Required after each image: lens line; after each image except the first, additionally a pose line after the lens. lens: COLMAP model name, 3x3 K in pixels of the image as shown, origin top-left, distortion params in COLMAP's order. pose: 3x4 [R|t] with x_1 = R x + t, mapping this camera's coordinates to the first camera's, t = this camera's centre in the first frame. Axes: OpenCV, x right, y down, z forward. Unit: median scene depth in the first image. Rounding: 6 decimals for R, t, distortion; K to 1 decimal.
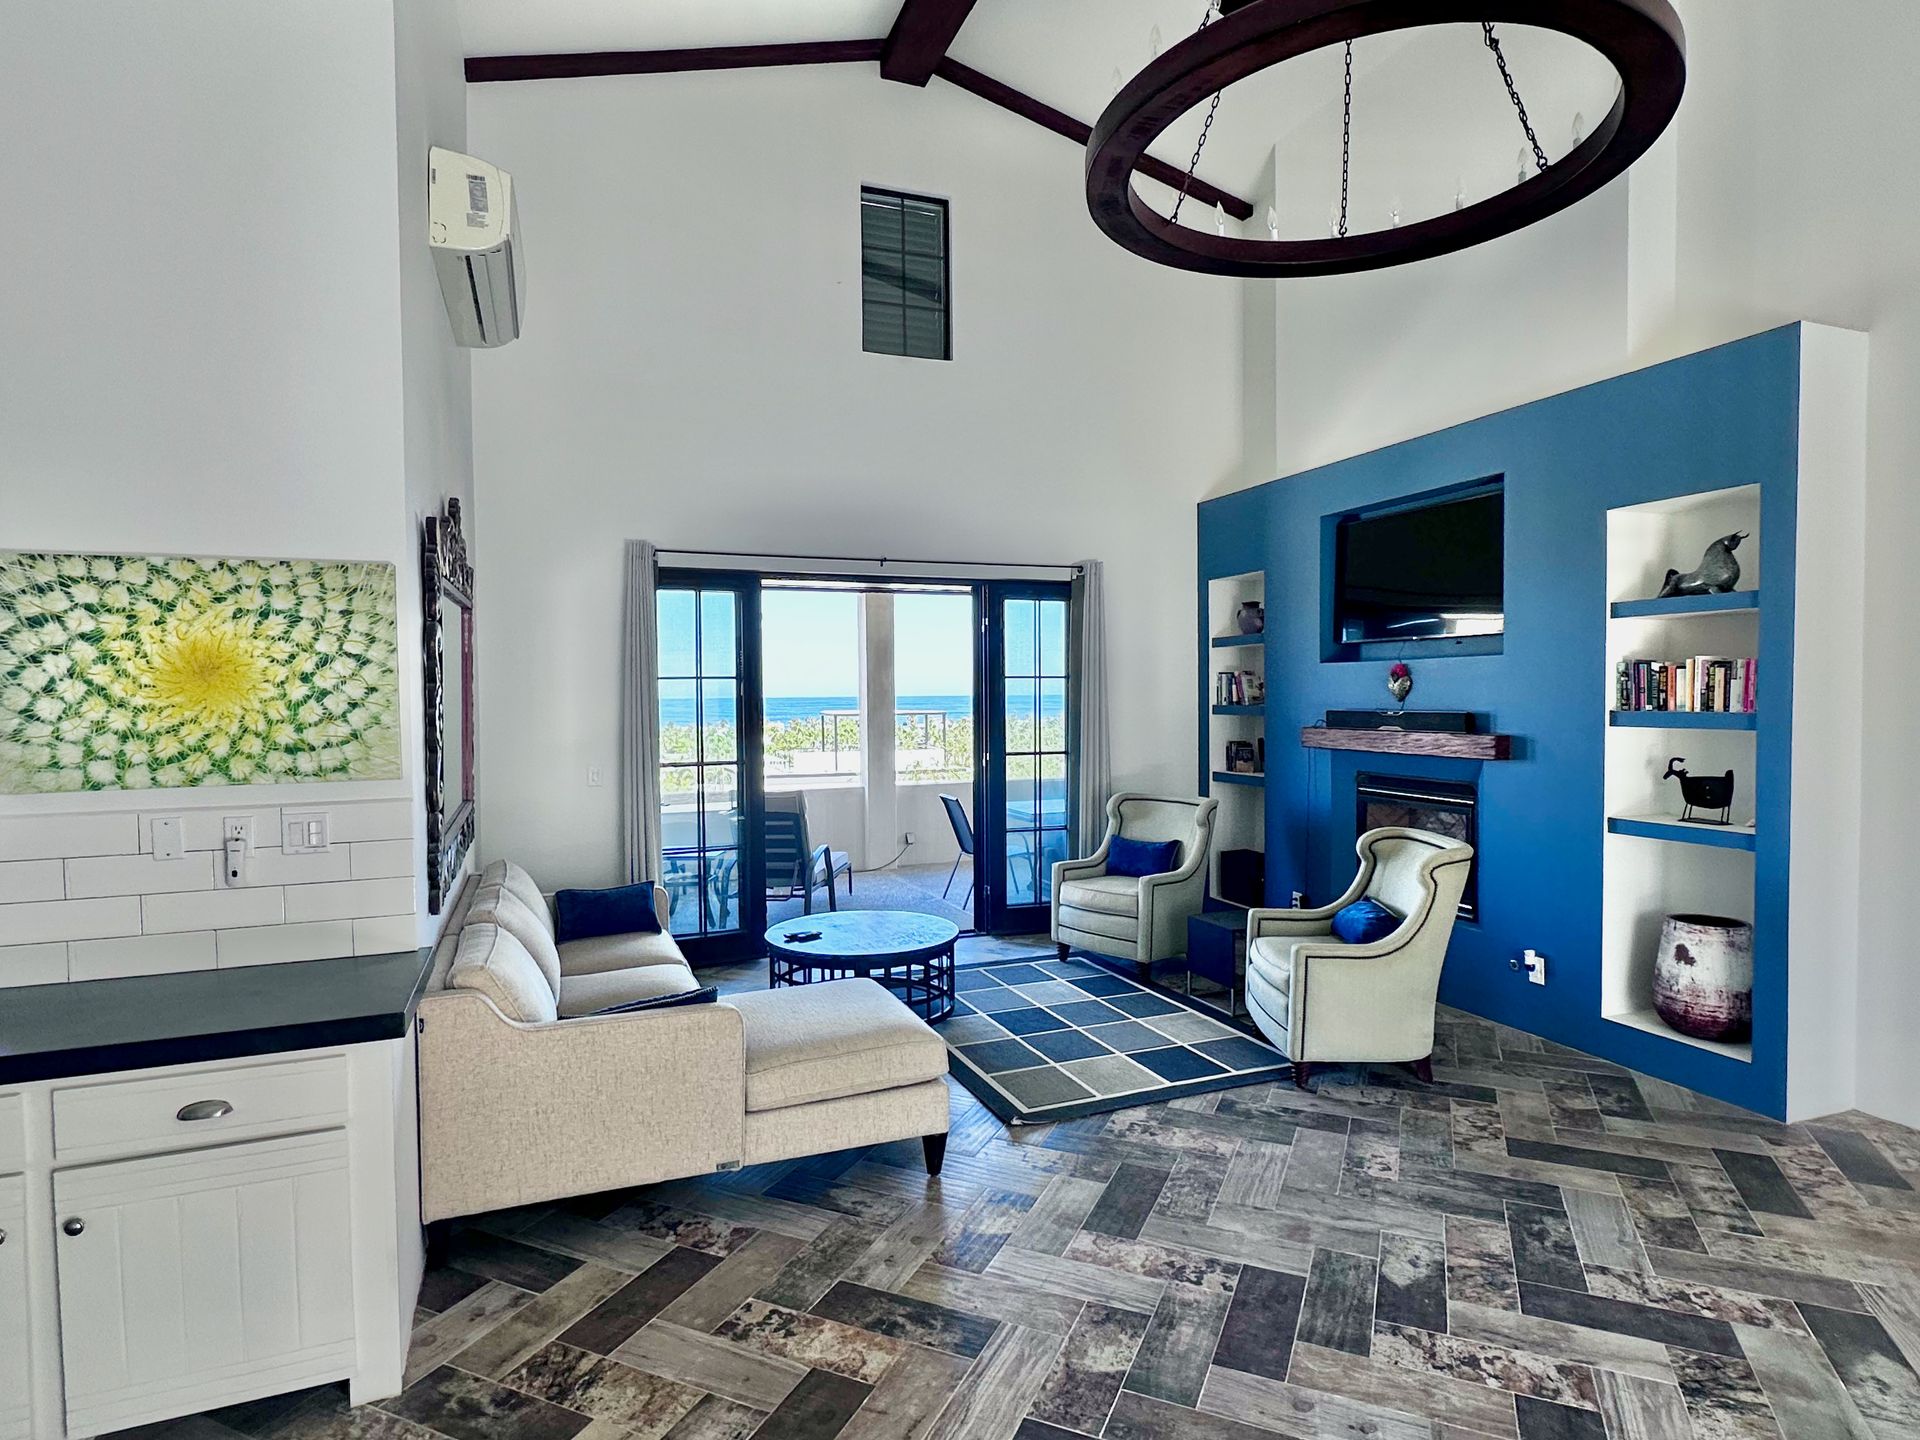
lens RADIAL K [[1060.2, 0, 960.0], [0, 1060.2, 720.0], [0, 0, 1]] dist [0.008055, 0.000298]
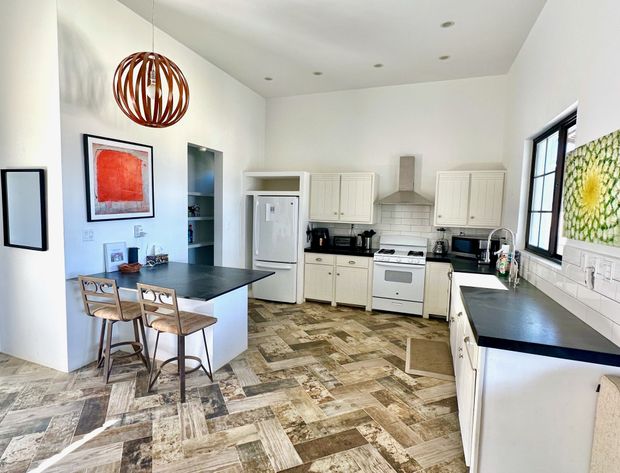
lens RADIAL K [[330.9, 0, 310.0], [0, 330.9, 236.5], [0, 0, 1]] dist [-0.001351, -0.000406]
pose [[-0.673984, 0.054399, -0.736740, 0.138762], [-0.038803, 0.993302, 0.108841, -0.001537], [0.737726, 0.101945, -0.667358, 0.686915]]
